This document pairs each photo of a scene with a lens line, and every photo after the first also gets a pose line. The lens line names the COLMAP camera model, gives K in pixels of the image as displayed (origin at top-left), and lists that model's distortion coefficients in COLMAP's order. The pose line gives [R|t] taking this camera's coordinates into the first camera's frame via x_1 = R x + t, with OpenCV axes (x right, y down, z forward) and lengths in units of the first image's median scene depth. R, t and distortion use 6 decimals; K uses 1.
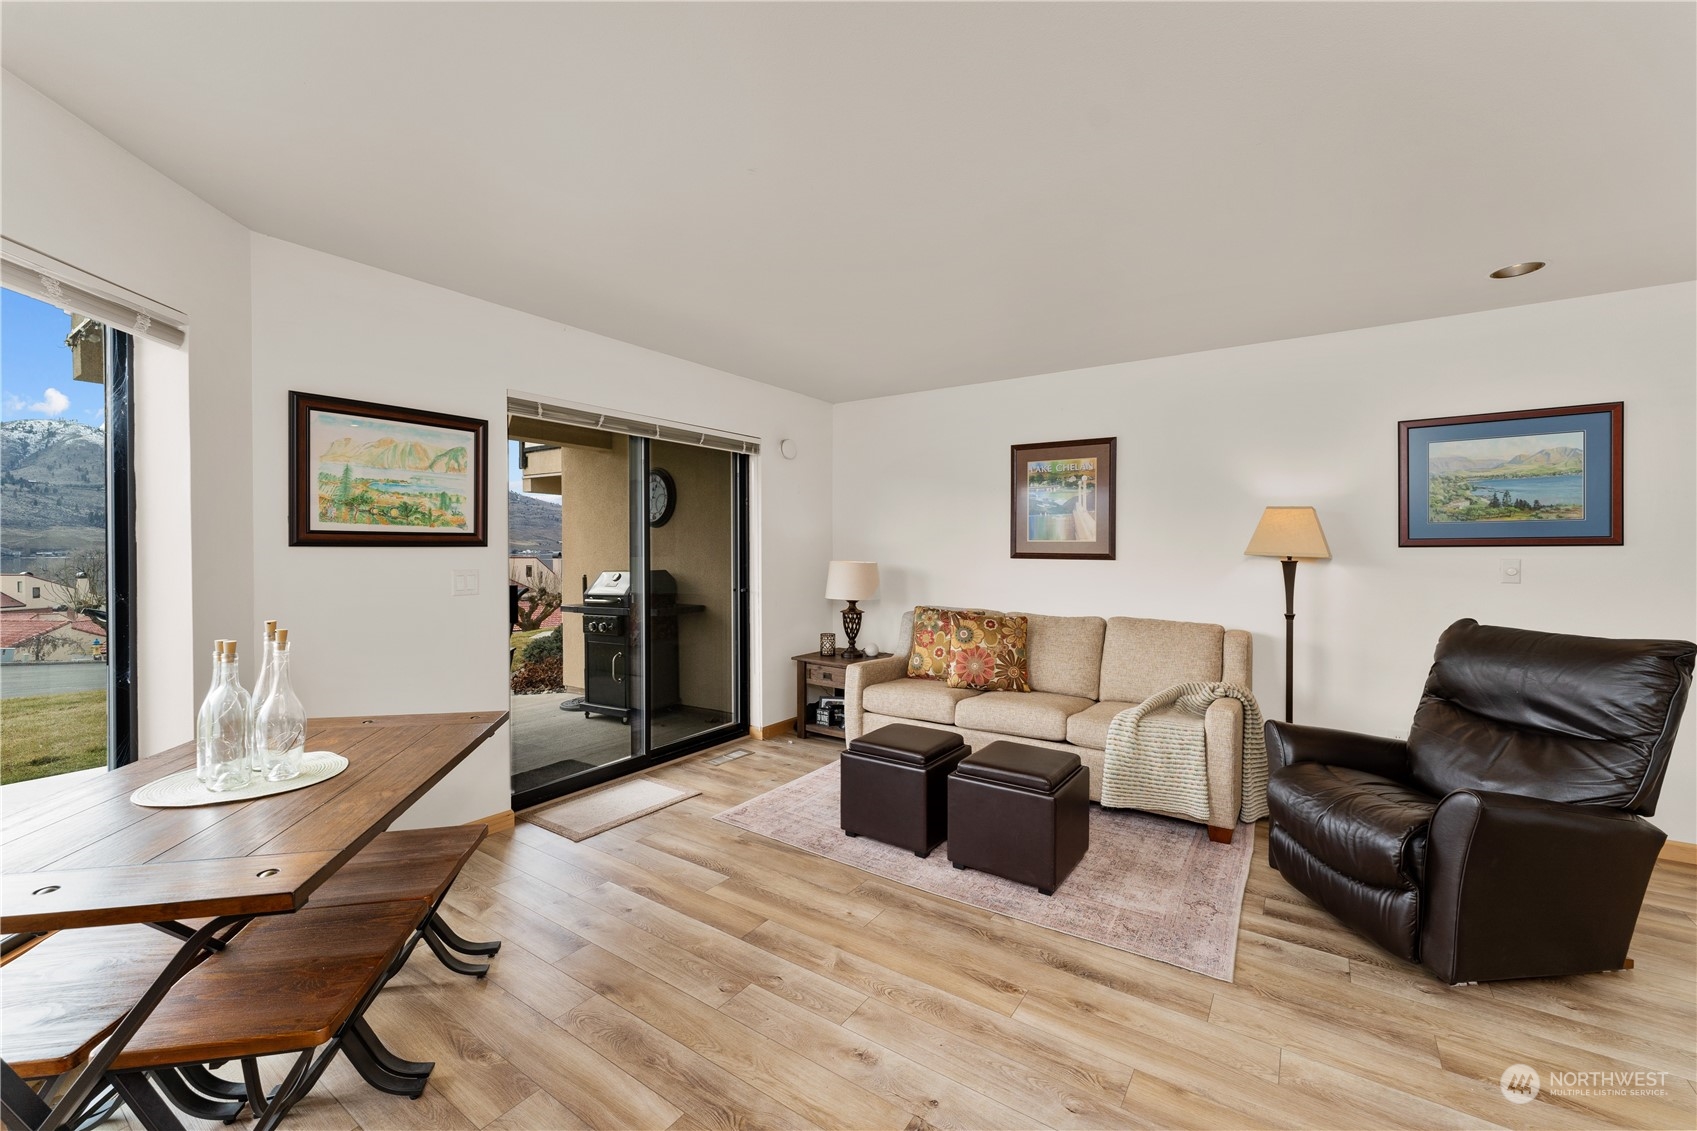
lens RADIAL K [[687.4, 0, 853.6], [0, 687.4, 552.6], [0, 0, 1]] dist [0.001945, -0.000364]
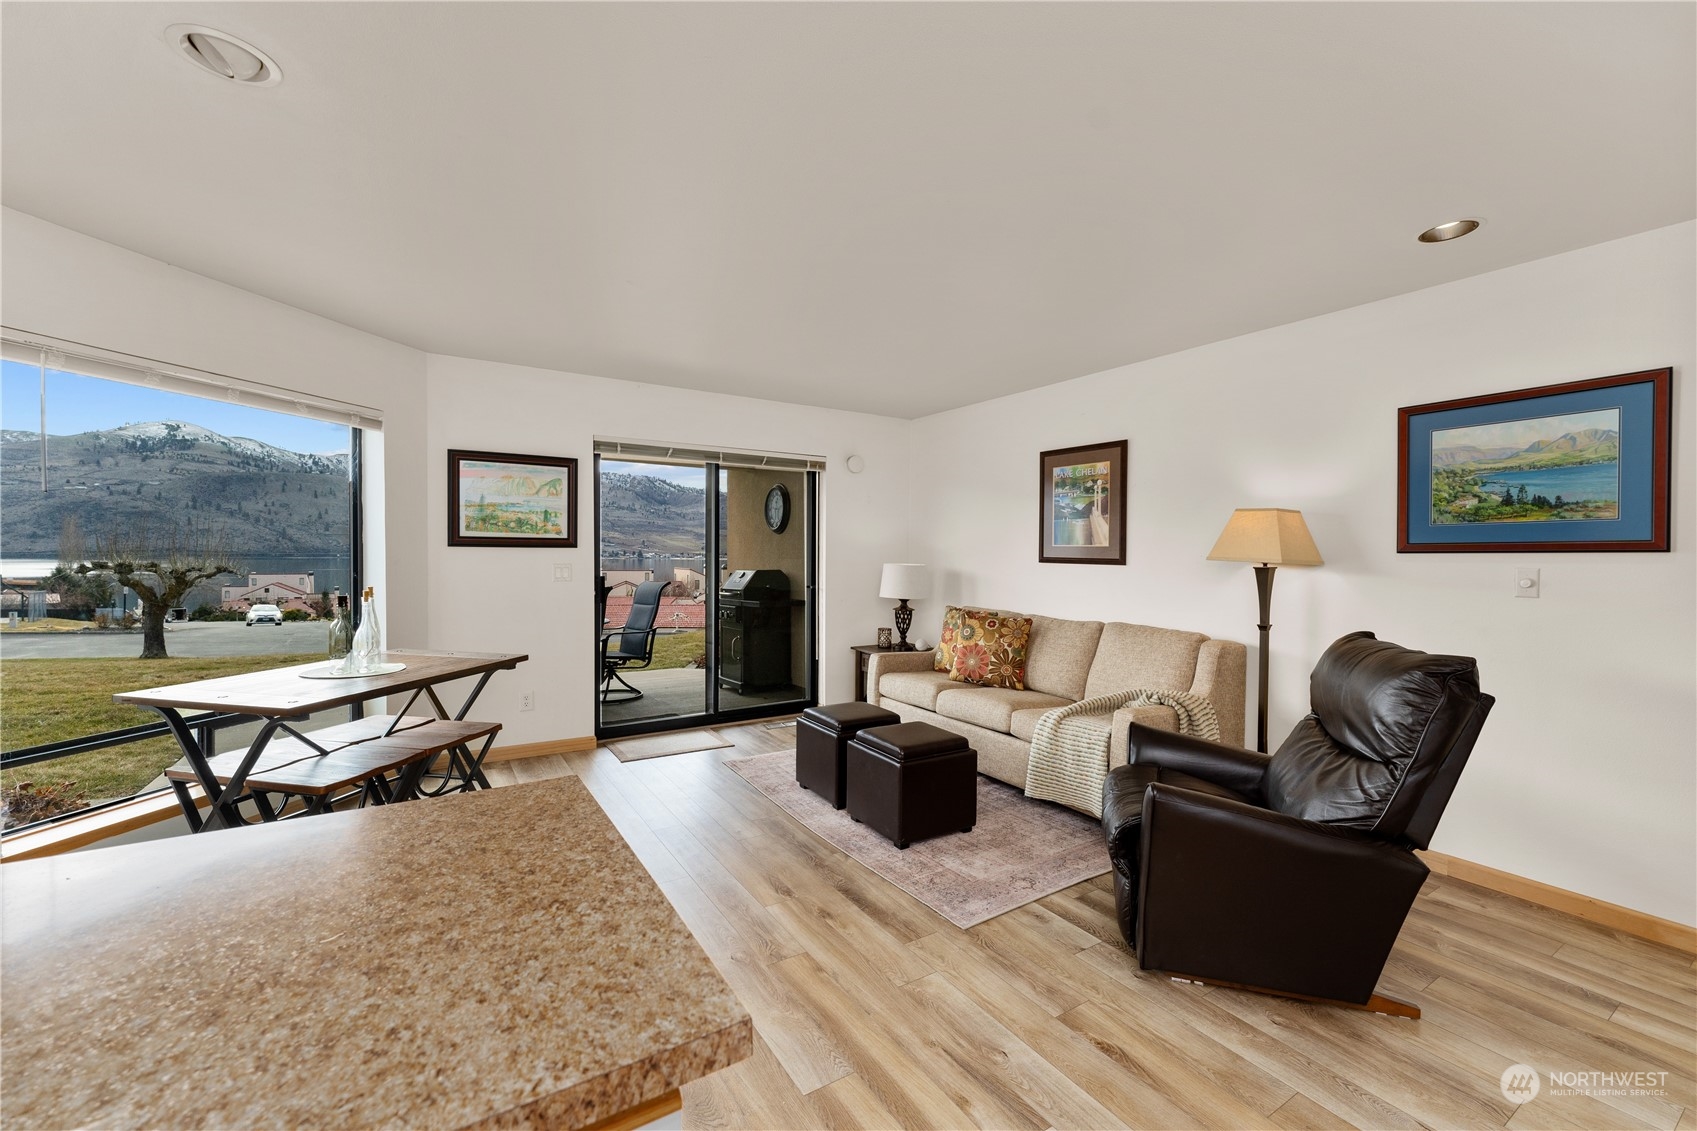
lens RADIAL K [[687.4, 0, 850.9], [0, 687.4, 566.6], [0, 0, 1]] dist [0.001945, -0.000364]
pose [[0.918755, 0.014776, -0.394551, 0.516028], [-0.010681, 0.999864, 0.012574, 0.005757], [0.394683, -0.007338, 0.918788, -0.076421]]
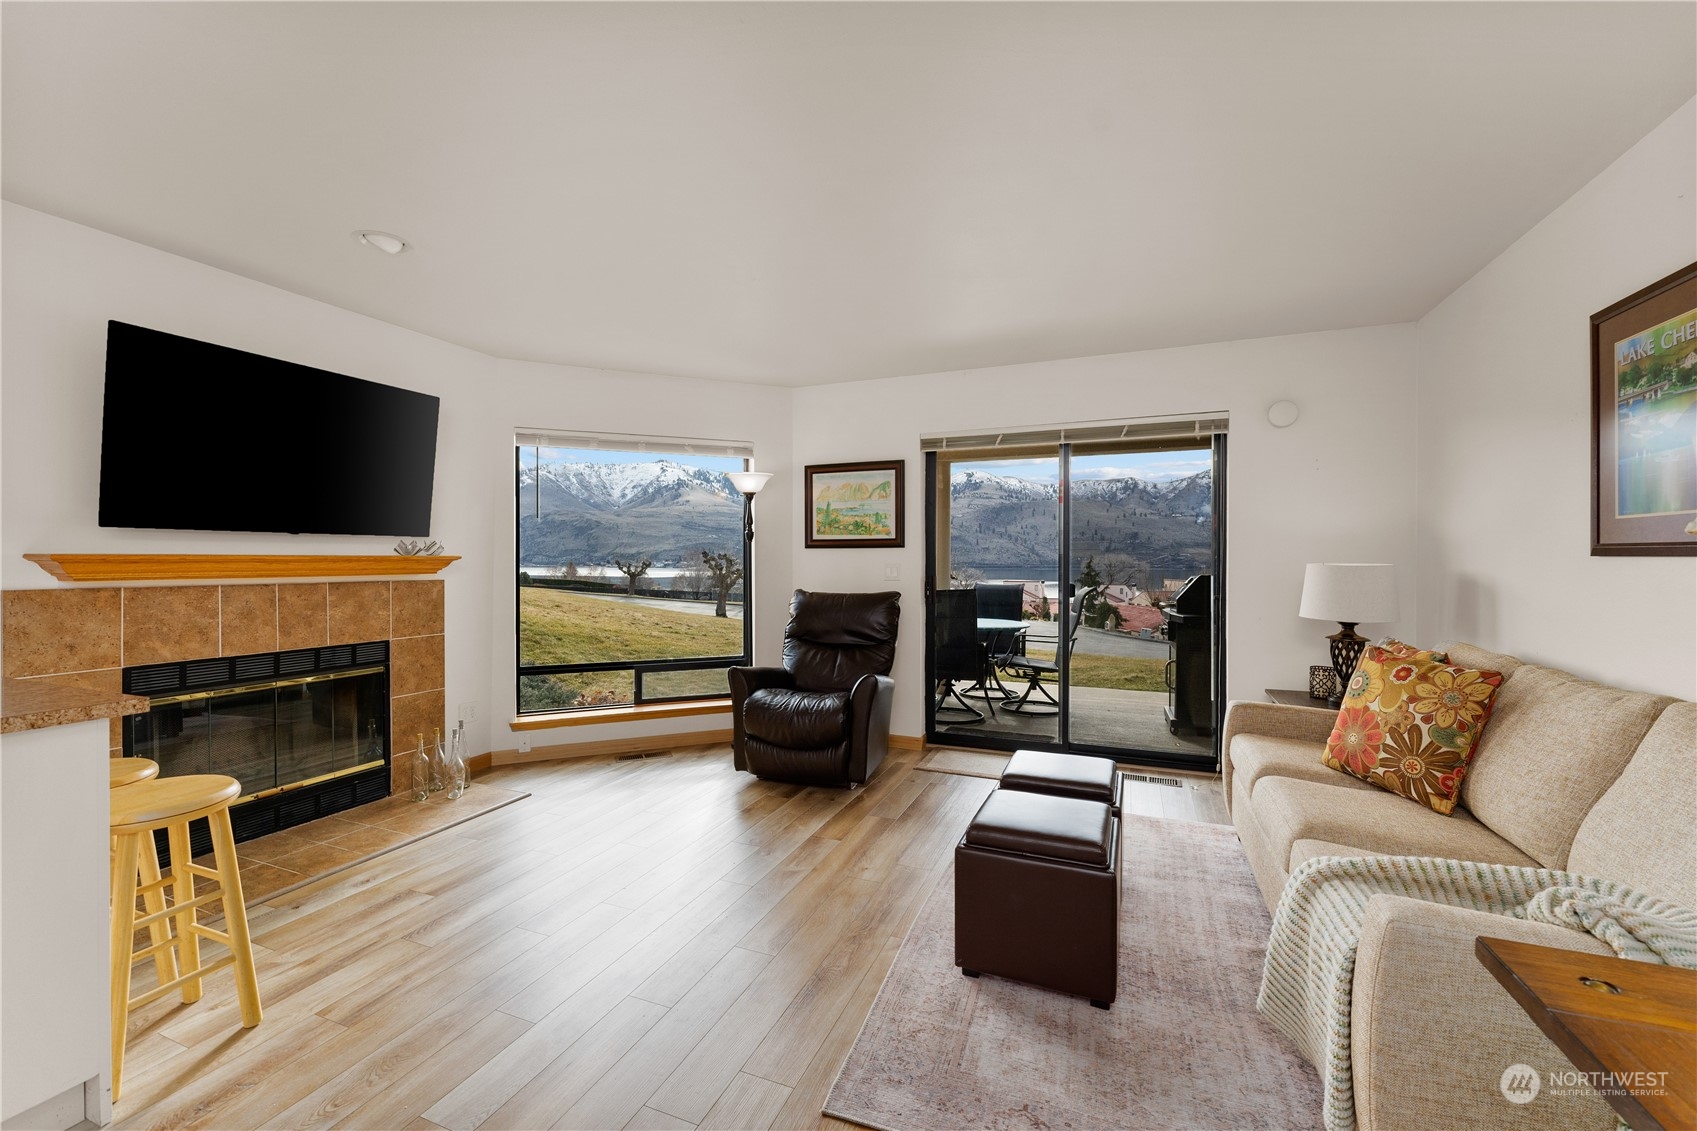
lens RADIAL K [[687.4, 0, 845.4], [0, 687.4, 566.2], [0, 0, 1]] dist [0.001945, -0.000364]
pose [[0.206460, 0.006165, -0.978436, 0.803660], [-0.007461, 0.999961, 0.004726, 0.022571], [0.978427, 0.006325, 0.206498, 0.549442]]
